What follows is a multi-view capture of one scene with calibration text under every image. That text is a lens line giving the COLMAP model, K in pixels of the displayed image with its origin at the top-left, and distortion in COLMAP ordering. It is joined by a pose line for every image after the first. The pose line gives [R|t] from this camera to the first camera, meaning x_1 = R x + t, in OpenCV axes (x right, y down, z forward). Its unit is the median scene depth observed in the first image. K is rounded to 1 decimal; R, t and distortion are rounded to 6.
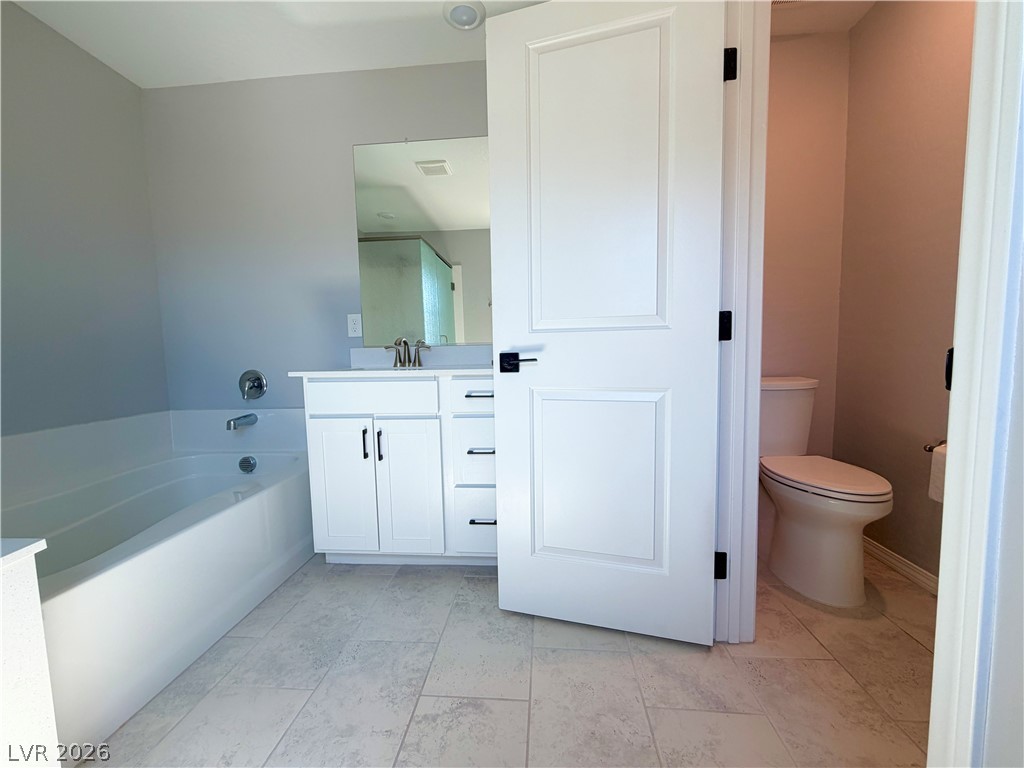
lens RADIAL K [[410.1, 0, 509.6], [0, 410.1, 381.3], [0, 0, 1]] dist [-0.000073, 0.000545]
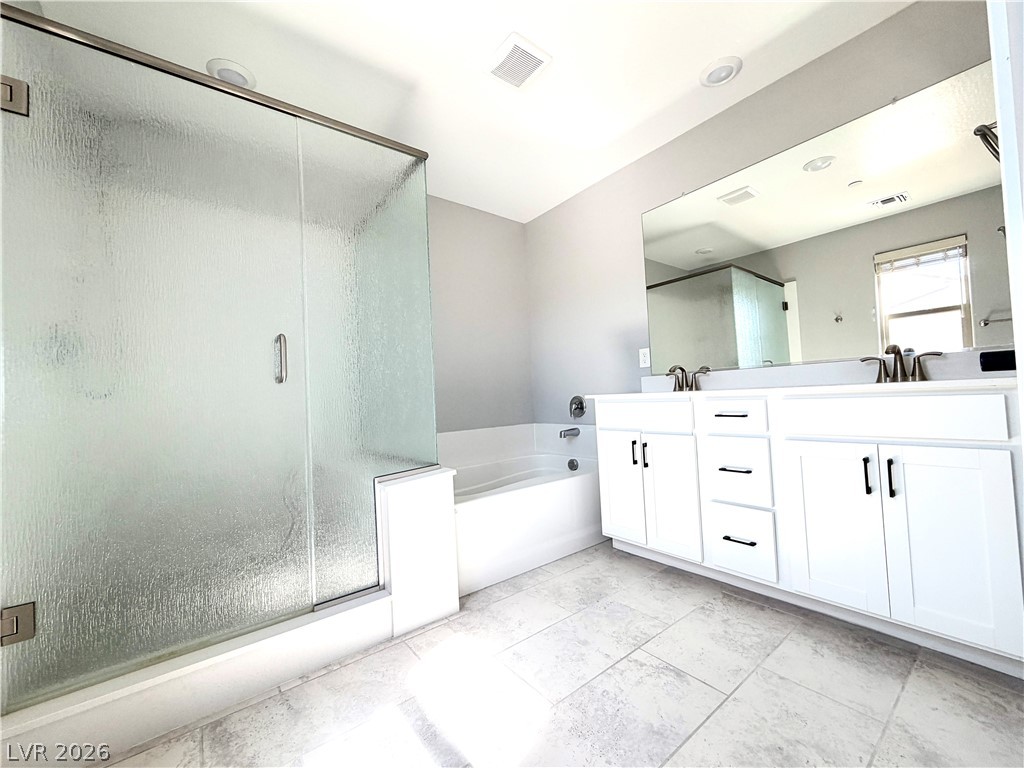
lens RADIAL K [[410.1, 0, 509.7], [0, 410.1, 383.8], [0, 0, 1]] dist [-0.000073, 0.000545]
pose [[0.673736, -0.032767, -0.738245, 0.304577], [-0.023426, 0.997567, -0.065656, 0.035431], [0.738601, 0.061529, 0.671329, -0.116908]]
